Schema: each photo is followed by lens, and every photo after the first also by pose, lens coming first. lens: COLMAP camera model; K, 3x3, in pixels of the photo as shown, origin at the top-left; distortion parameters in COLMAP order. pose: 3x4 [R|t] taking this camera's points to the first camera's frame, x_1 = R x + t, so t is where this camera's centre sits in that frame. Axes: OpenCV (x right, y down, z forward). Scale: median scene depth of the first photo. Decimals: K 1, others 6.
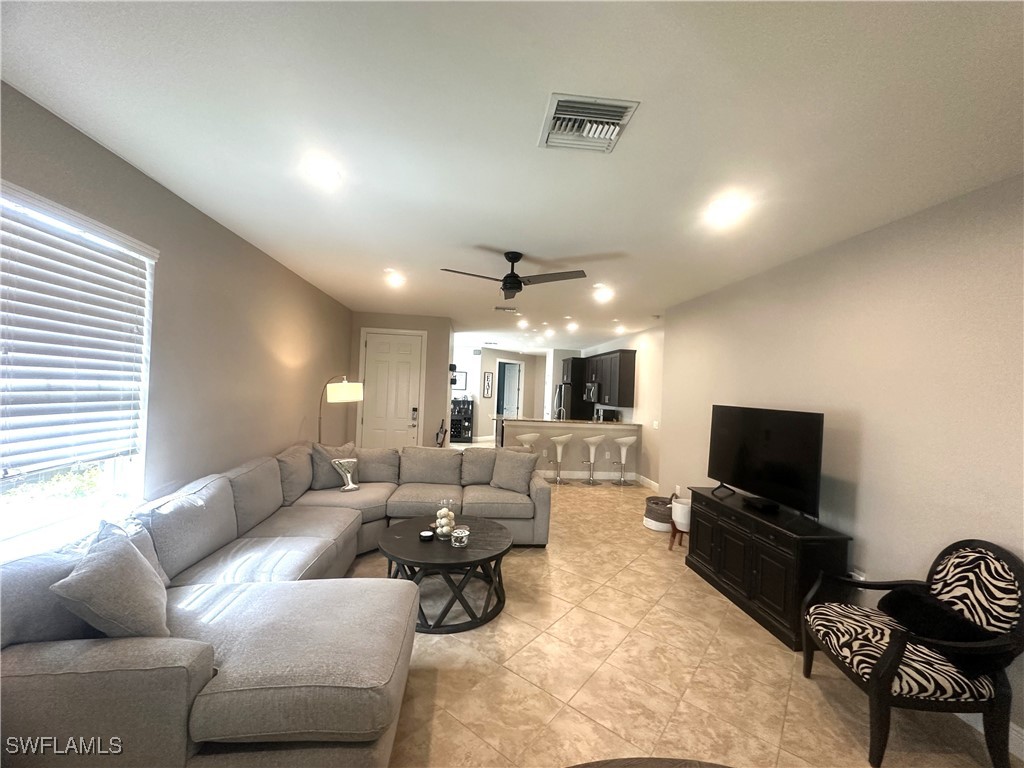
lens RADIAL K [[411.5, 0, 507.6], [0, 411.5, 384.5], [0, 0, 1]] dist [-0.001719, 0.000356]
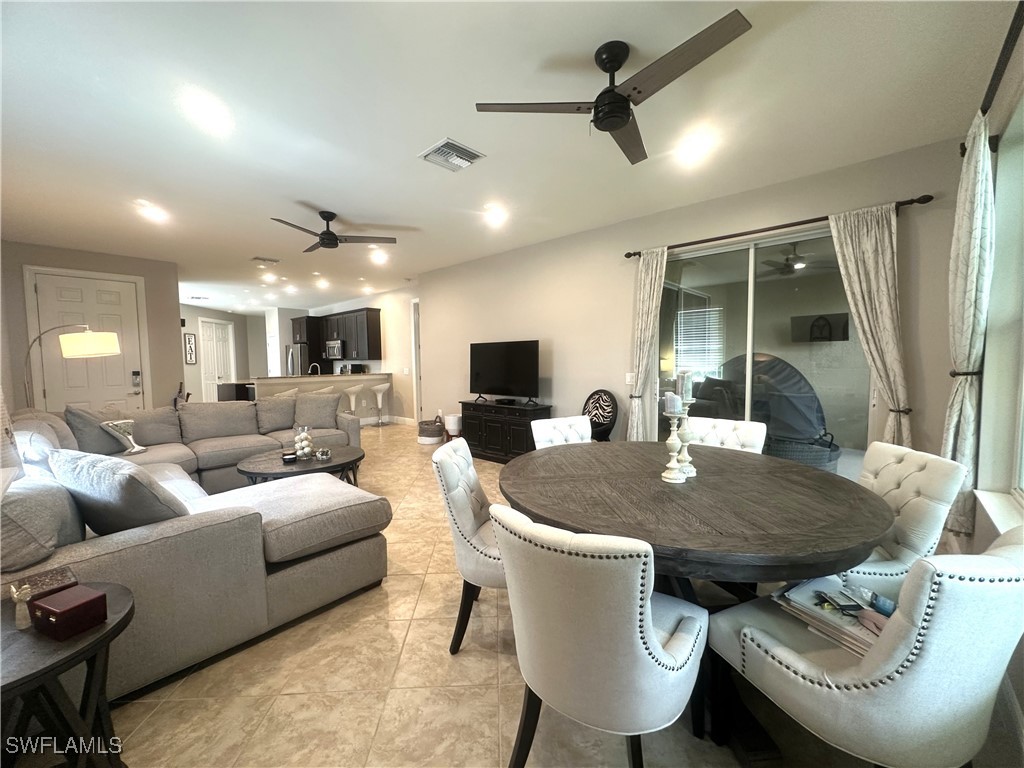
lens RADIAL K [[411.5, 0, 512.3], [0, 411.5, 384.7], [0, 0, 1]] dist [-0.001719, 0.000356]
pose [[0.748776, -0.092675, 0.656313, -0.338662], [0.039092, 0.994628, 0.095848, 0.056945], [-0.661670, -0.046112, 0.748376, -0.184826]]
